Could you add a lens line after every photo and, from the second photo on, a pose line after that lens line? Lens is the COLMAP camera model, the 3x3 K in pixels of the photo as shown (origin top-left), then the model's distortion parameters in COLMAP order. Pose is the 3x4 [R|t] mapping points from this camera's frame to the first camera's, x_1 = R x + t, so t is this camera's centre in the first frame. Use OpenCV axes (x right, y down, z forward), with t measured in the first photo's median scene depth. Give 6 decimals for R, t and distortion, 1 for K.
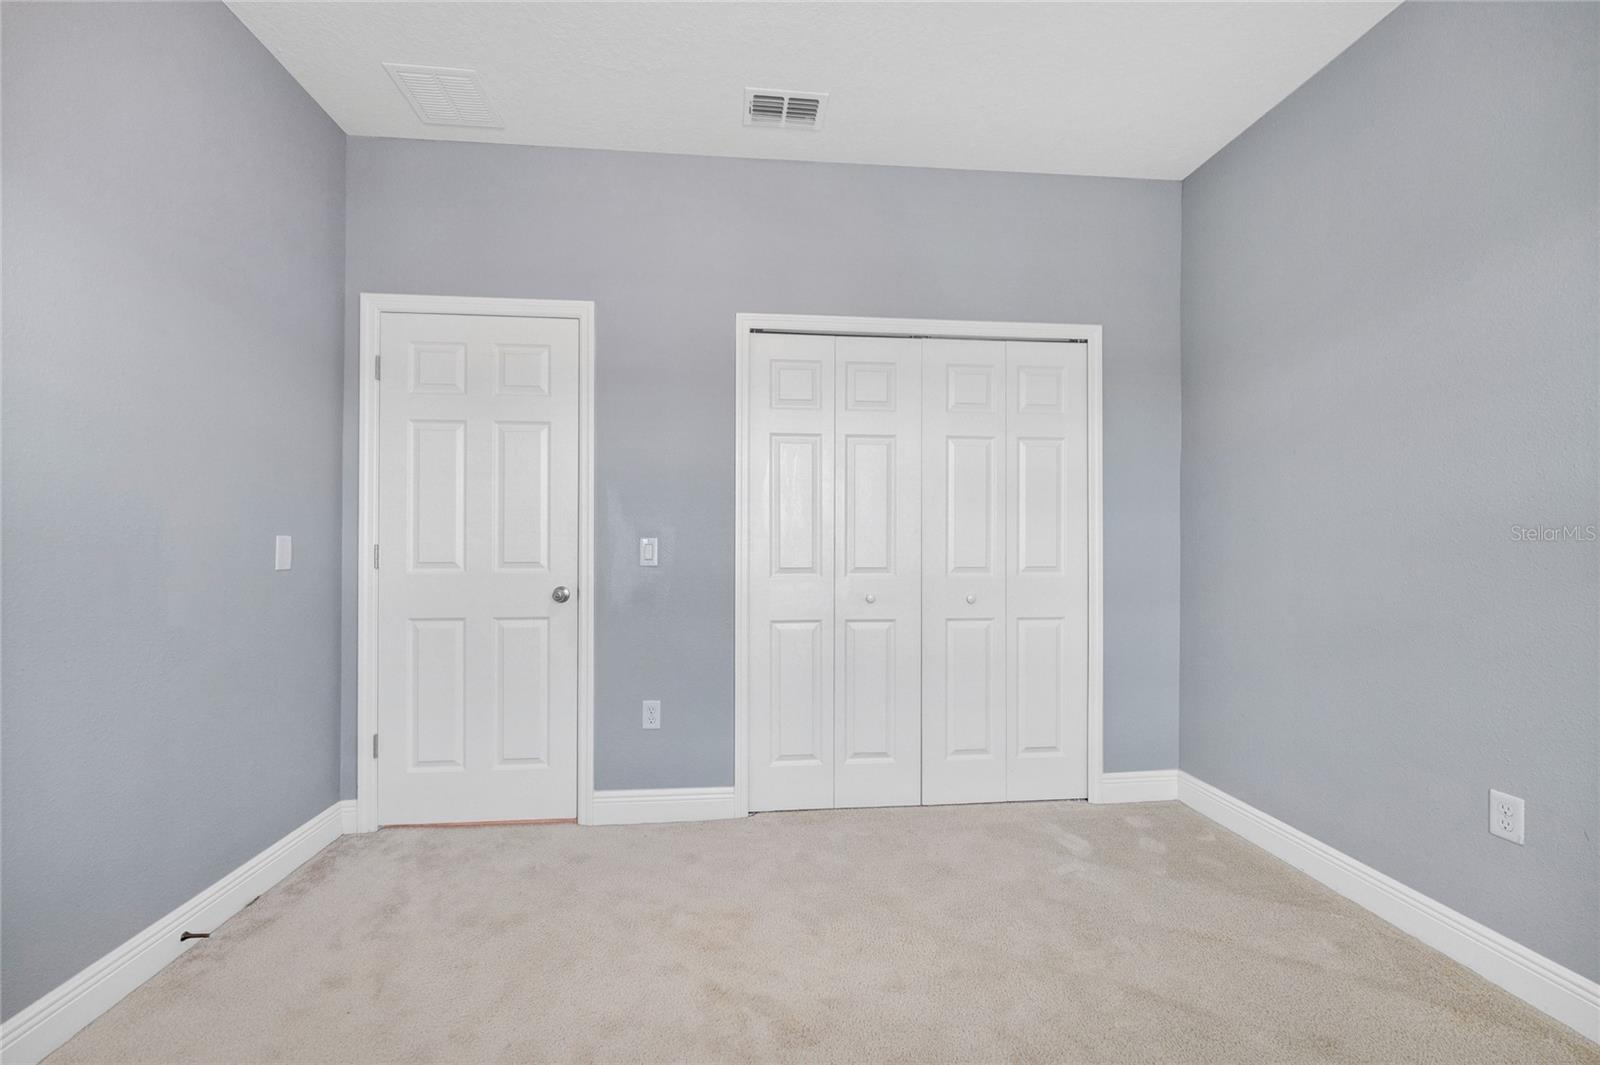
lens RADIAL K [[782.2, 0, 802.1], [0, 782.2, 547.4], [0, 0, 1]] dist [0.002764, -0.017865]
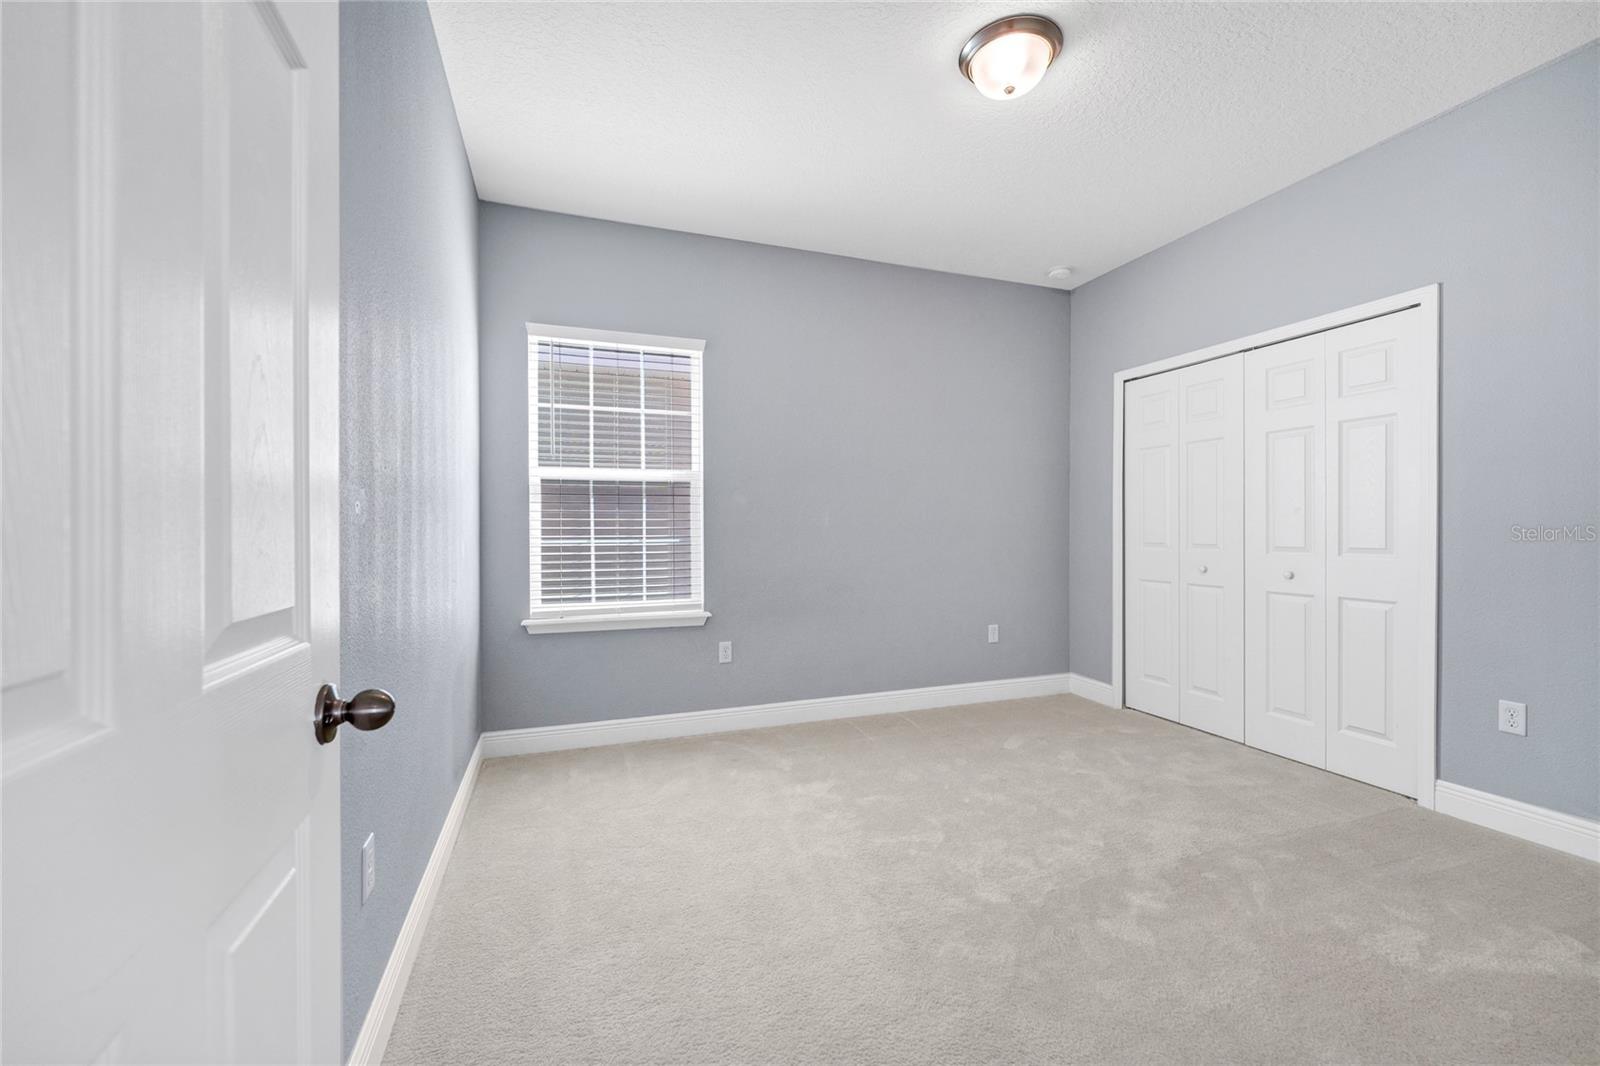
lens RADIAL K [[637.5, 0, 803.8], [0, 637.5, 538.3], [0, 0, 1]] dist [0.003208, -0.000330]
pose [[0.258418, 0.013901, -0.965933, 0.742463], [-0.001836, 0.999902, 0.013899, 0.002241], [0.966031, -0.001818, 0.258419, 0.078899]]
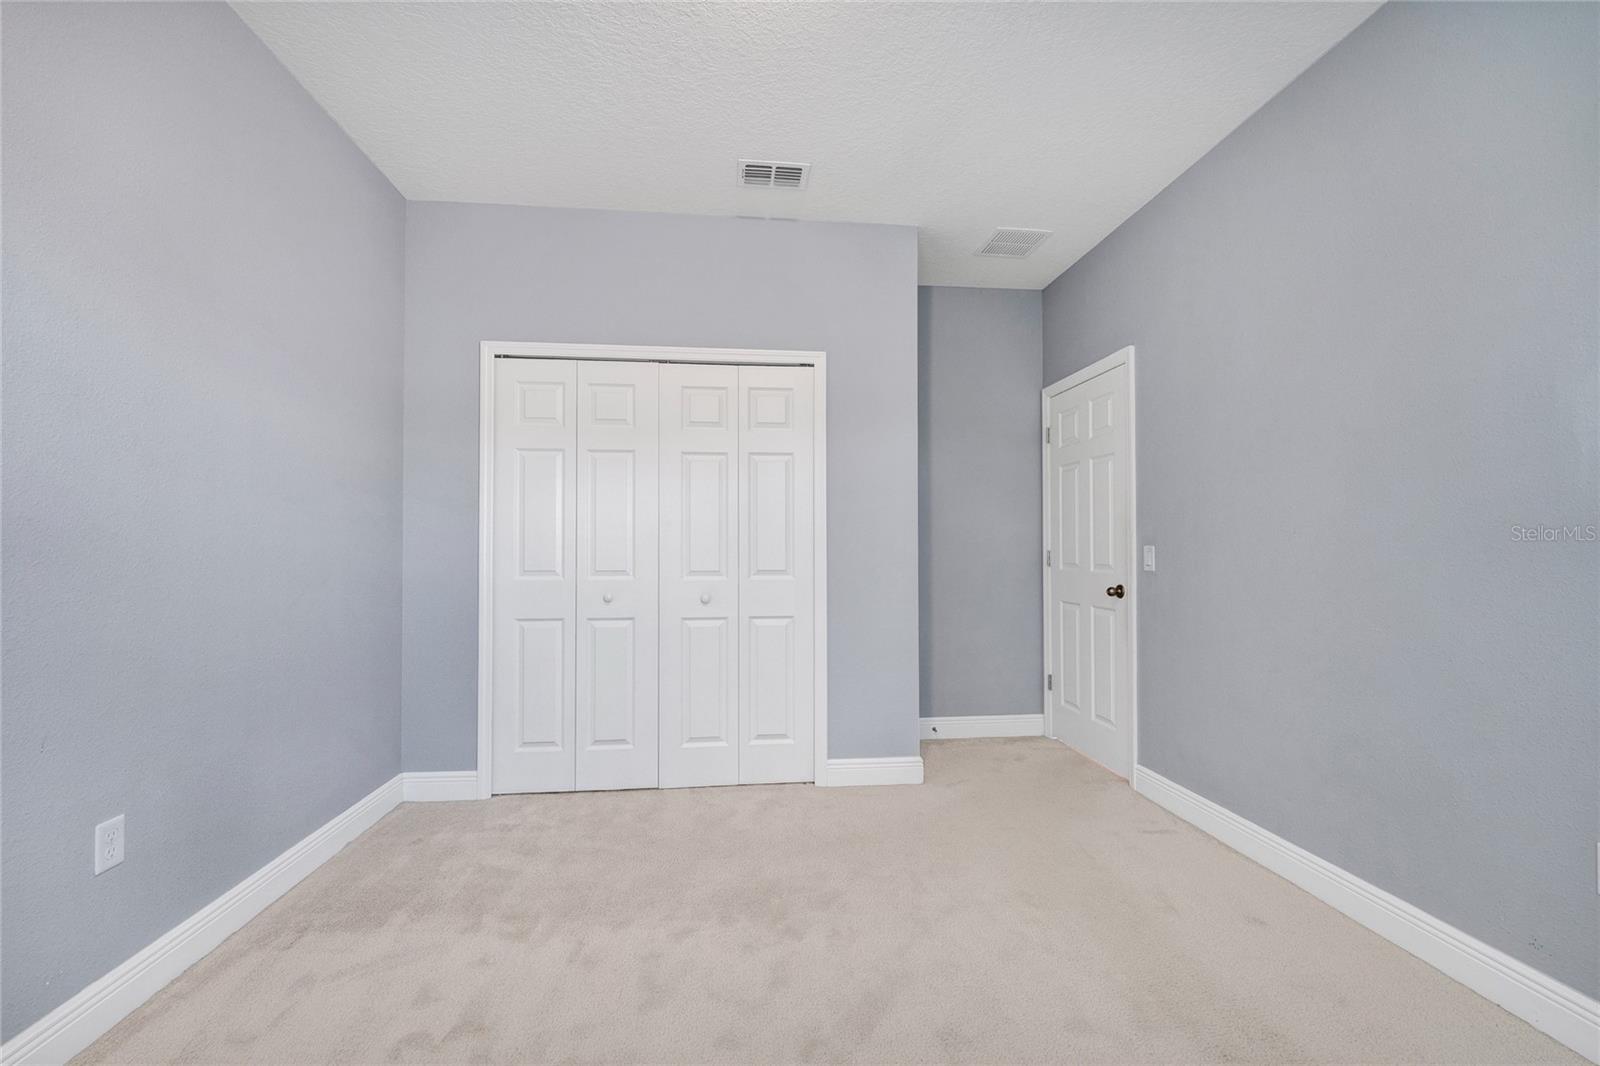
lens RADIAL K [[671.8, 0, 856.0], [0, 671.8, 538.8], [0, 0, 1]] dist [-0.000949, 0.000101]
pose [[0.999897, -0.002440, -0.014151, 0.356075], [0.002136, 0.999767, -0.021460, 0.001894], [0.014200, 0.021427, 0.999670, 0.047172]]
